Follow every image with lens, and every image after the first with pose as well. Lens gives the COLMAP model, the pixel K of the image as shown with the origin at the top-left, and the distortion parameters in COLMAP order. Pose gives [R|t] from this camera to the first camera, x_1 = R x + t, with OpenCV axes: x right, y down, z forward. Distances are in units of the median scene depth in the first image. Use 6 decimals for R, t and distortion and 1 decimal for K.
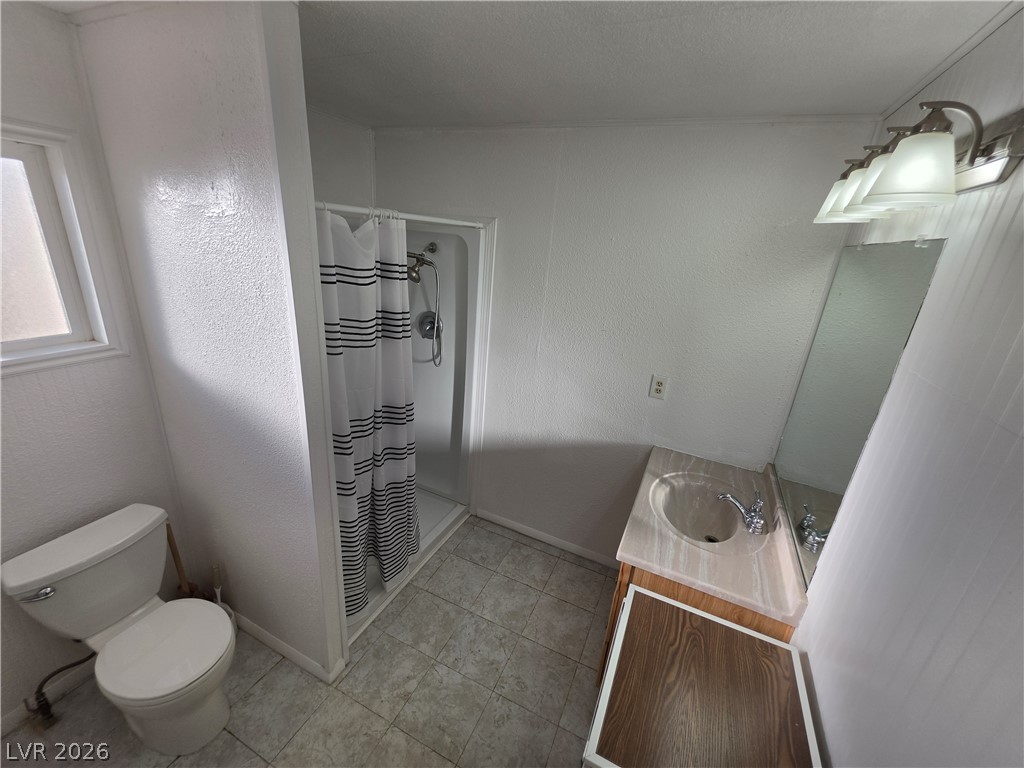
lens RADIAL K [[412.8, 0, 516.4], [0, 412.8, 378.2], [0, 0, 1]] dist [-0.003085, -0.000050]
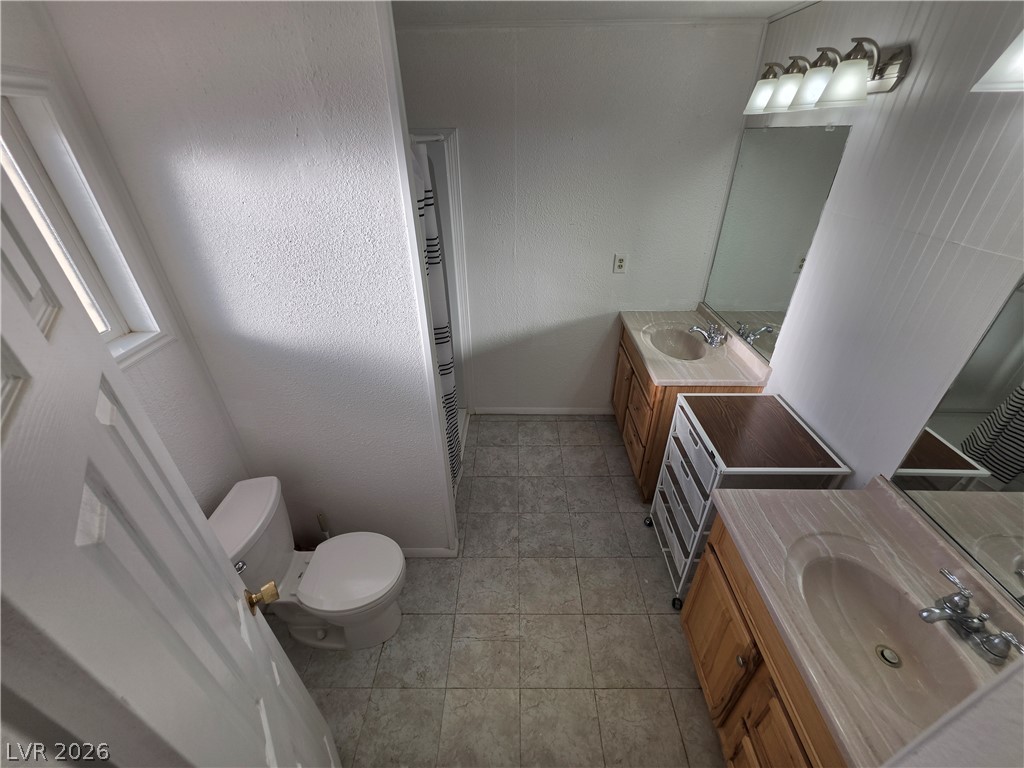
lens RADIAL K [[412.8, 0, 516.4], [0, 412.8, 378.2], [0, 0, 1]] dist [-0.003085, -0.000050]
pose [[0.909113, -0.285757, 0.303078, -0.486278], [0.211196, 0.943344, 0.255928, -0.042860], [-0.359040, -0.168658, 0.917957, -0.108256]]
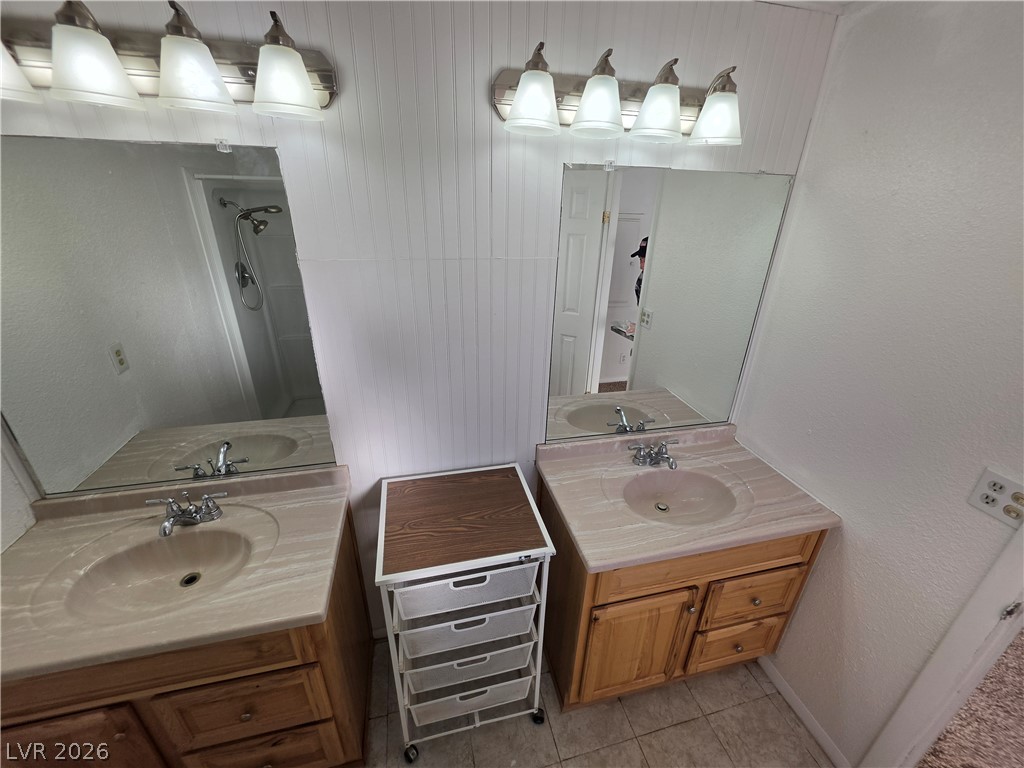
lens RADIAL K [[412.8, 0, 516.4], [0, 412.8, 378.2], [0, 0, 1]] dist [-0.003085, -0.000050]
pose [[-0.617565, -0.408408, 0.672173, -0.221472], [0.181817, 0.757339, 0.627200, -0.220617], [-0.765216, 0.509549, -0.393451, 0.620915]]
